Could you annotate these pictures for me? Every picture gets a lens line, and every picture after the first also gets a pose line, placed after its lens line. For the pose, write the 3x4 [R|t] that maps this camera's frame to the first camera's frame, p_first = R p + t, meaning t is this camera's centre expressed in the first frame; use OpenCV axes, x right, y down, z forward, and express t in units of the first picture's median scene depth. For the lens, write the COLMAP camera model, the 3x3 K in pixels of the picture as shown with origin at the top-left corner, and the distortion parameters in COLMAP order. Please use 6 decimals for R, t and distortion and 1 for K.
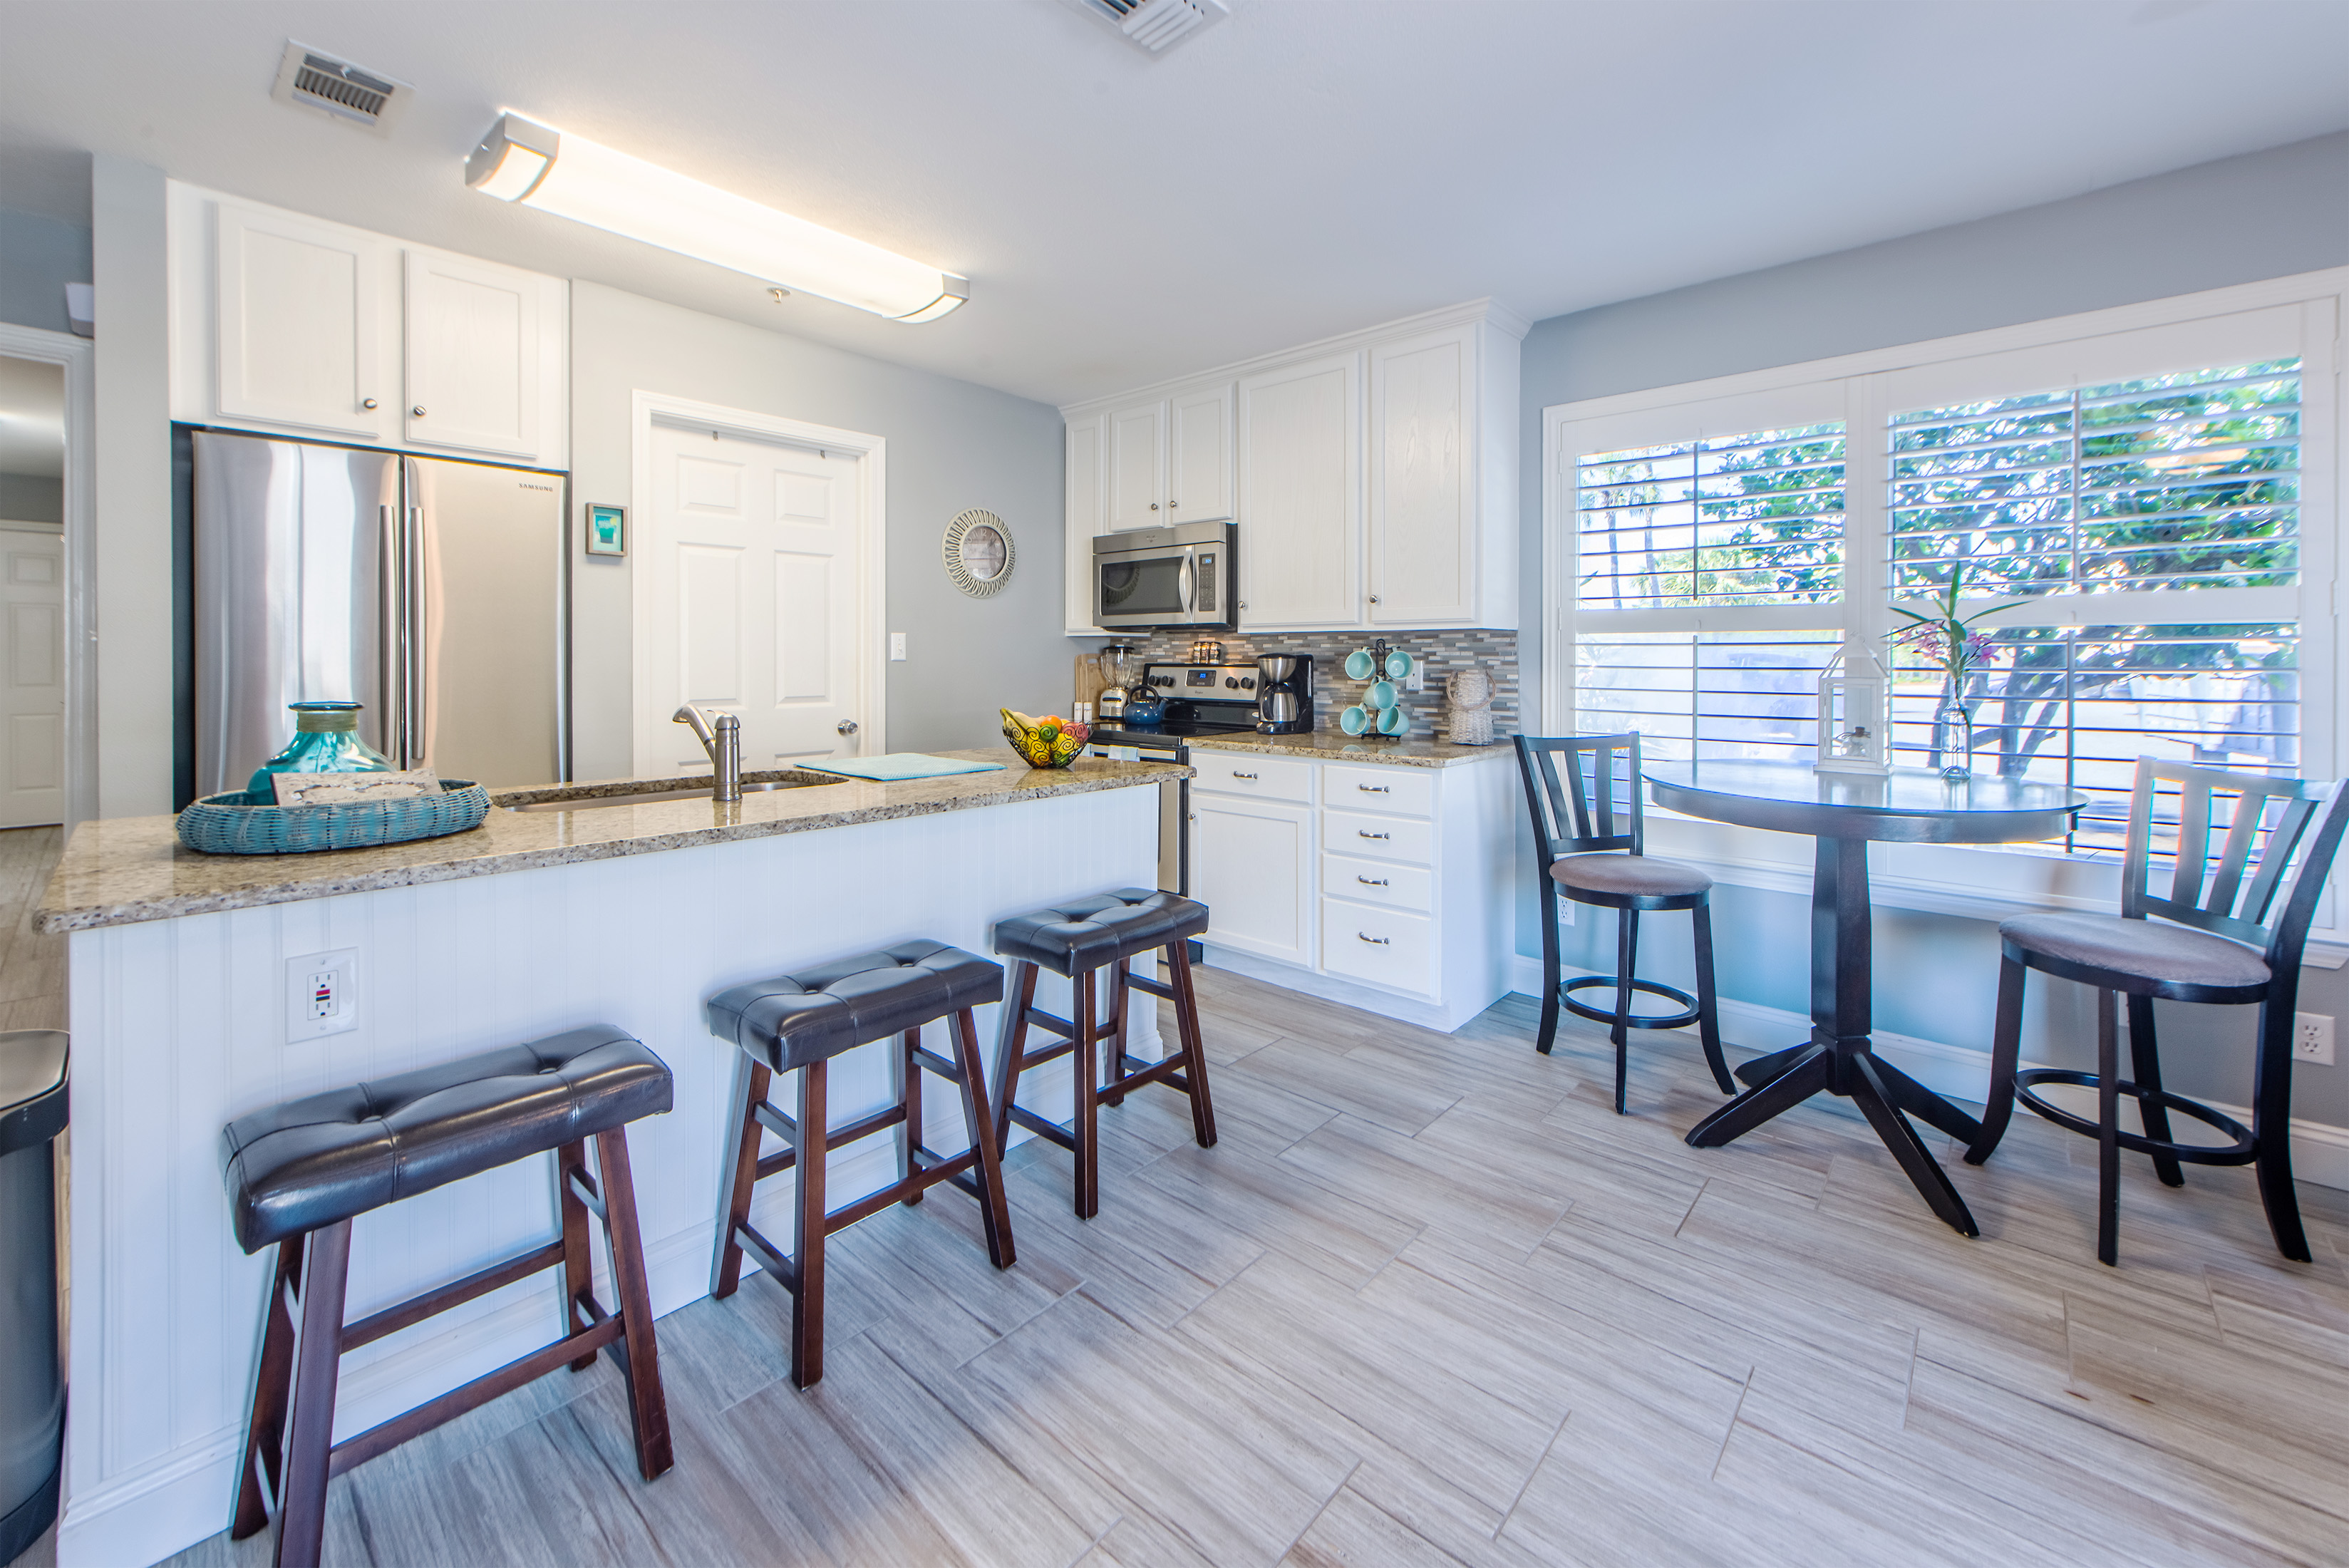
lens RADIAL K [[964.6, 0, 1153.1], [0, 964.6, 669.0], [0, 0, 1]] dist [-0.003549, 0.000041]
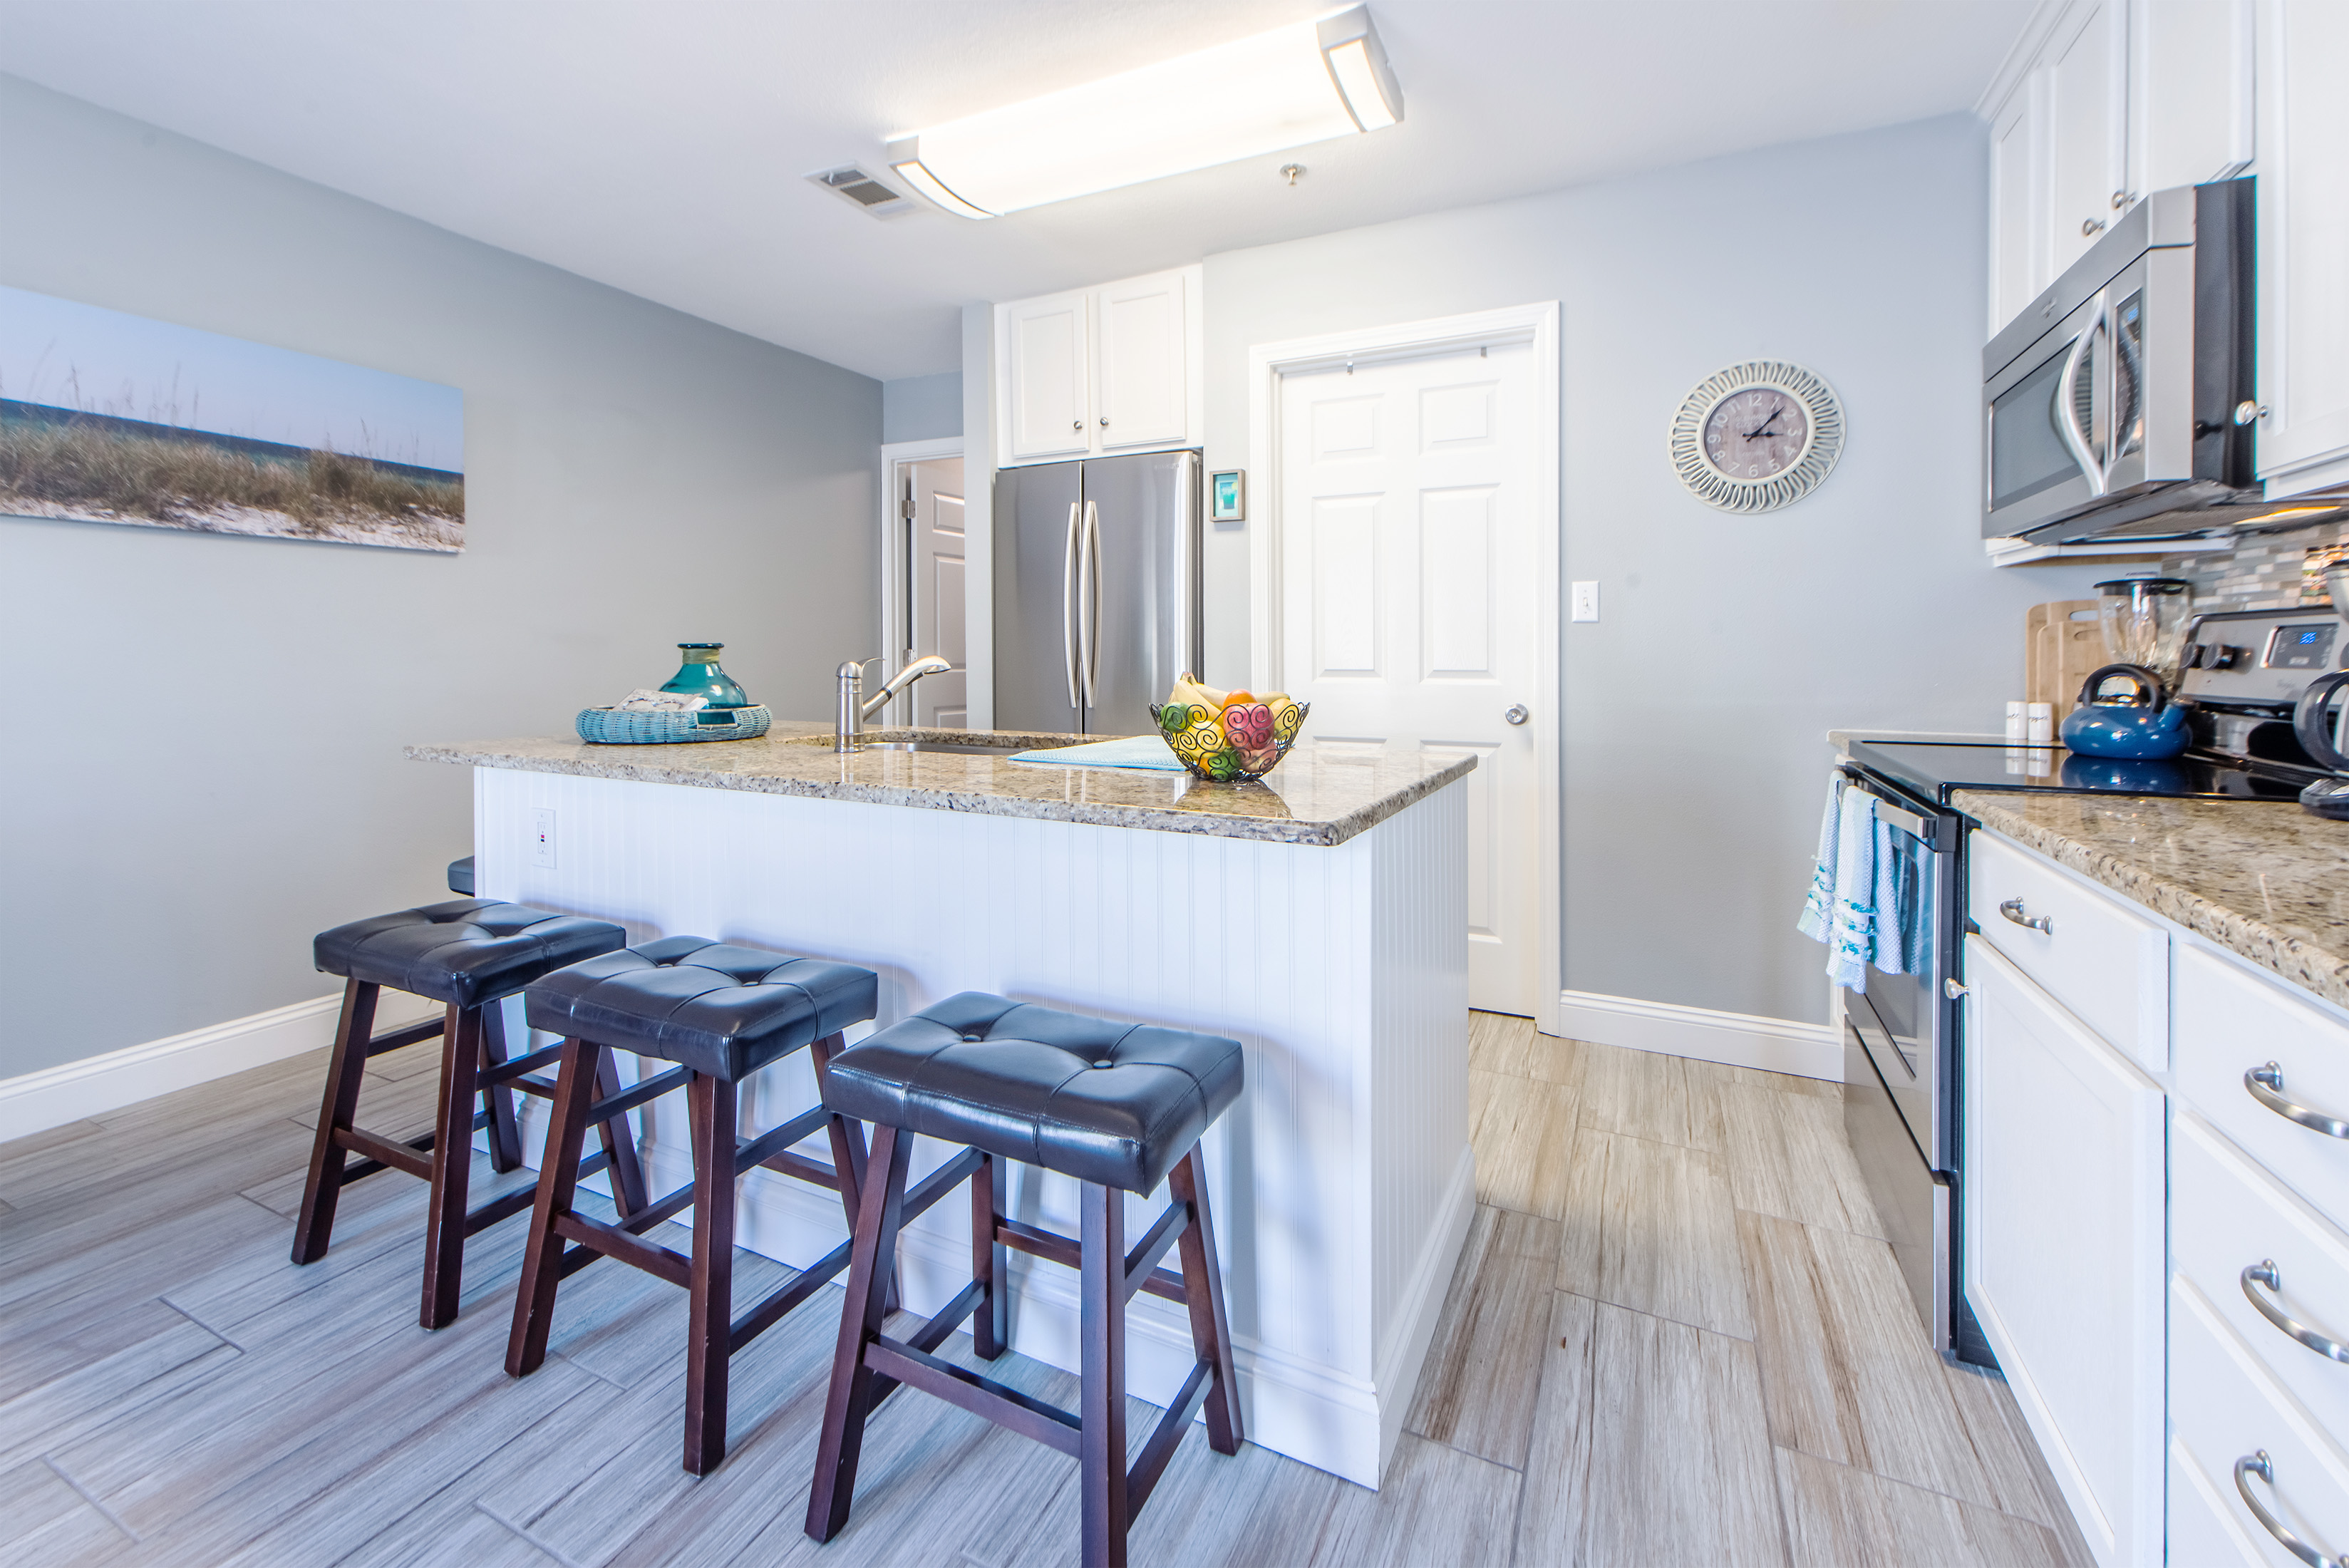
lens RADIAL K [[938.7, 0, 1214.0], [0, 938.7, 662.5], [0, 0, 1]] dist [-0.014100, 0.000190]
pose [[0.322283, 0.003583, -0.946637, 0.319335], [-0.010399, 0.999946, 0.000245, 0.025319], [0.946586, 0.009765, 0.322303, 0.633635]]
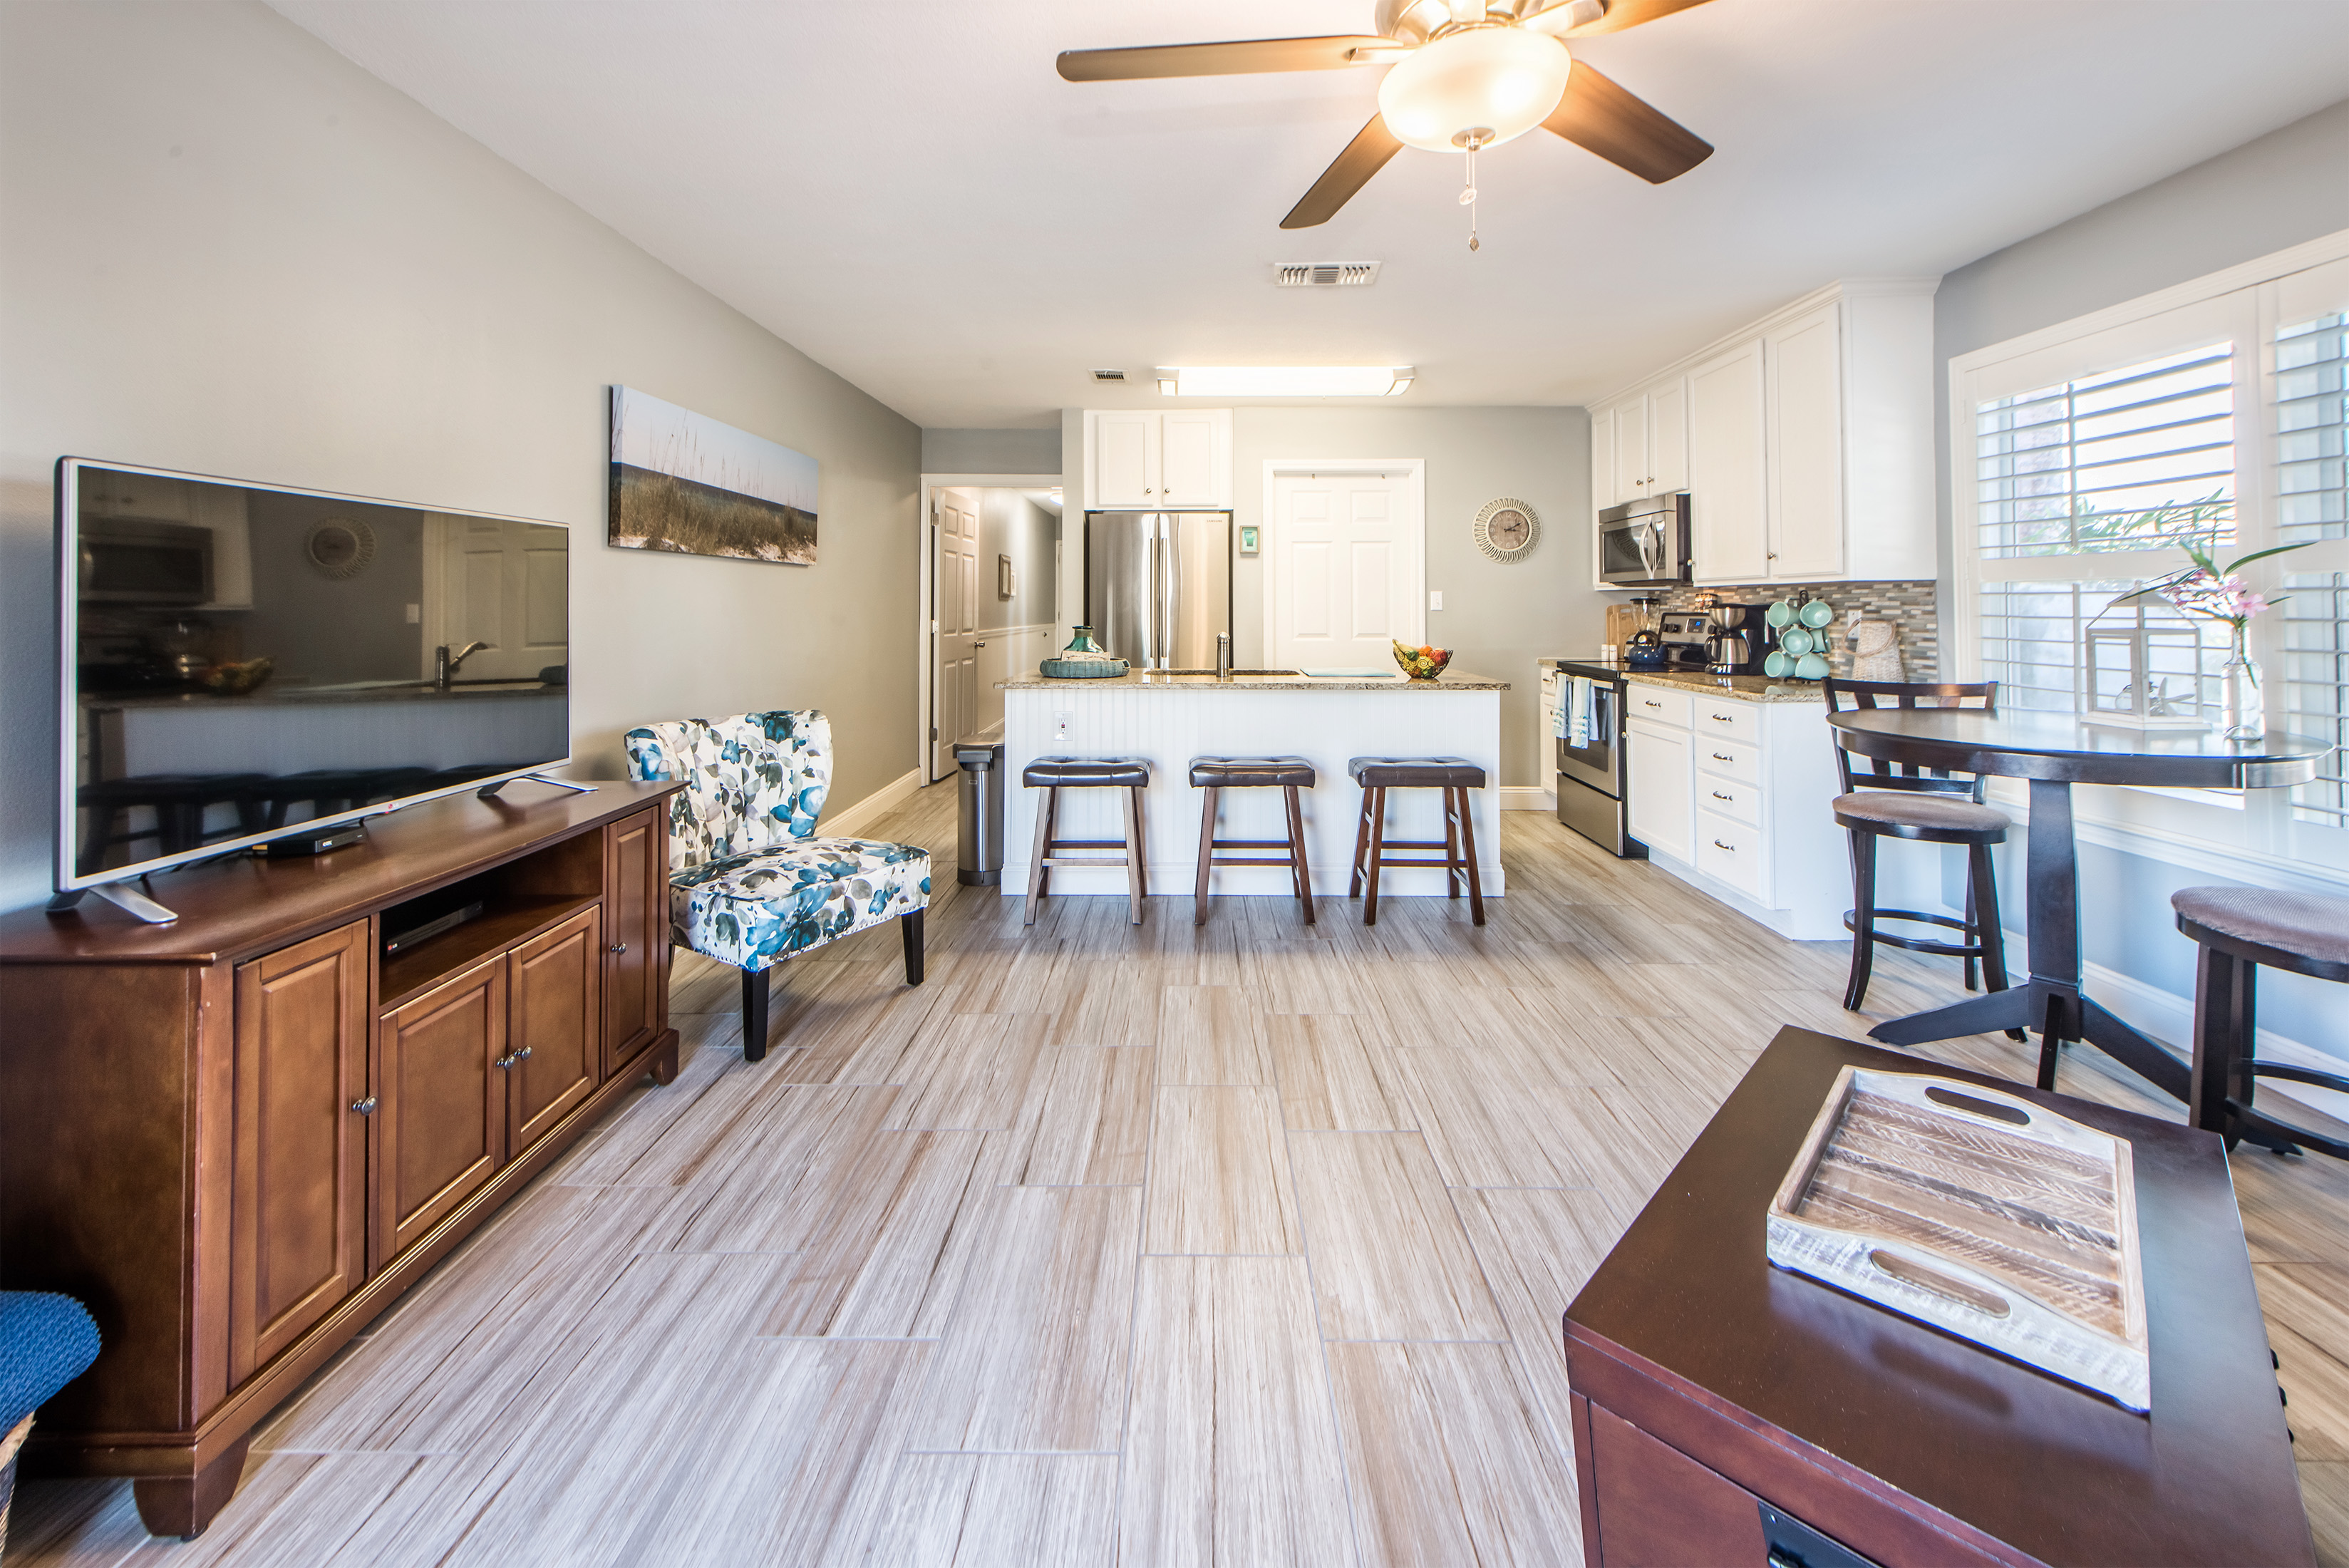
lens RADIAL K [[906.0, 0, 1152.9], [0, 906.0, 578.1], [0, 0, 1]] dist [-0.030250, -0.000079]
pose [[0.647159, -0.028291, -0.761830, 0.572085], [-0.003733, 0.999182, -0.040276, -0.001706], [0.762346, 0.028909, 0.646523, -0.228523]]
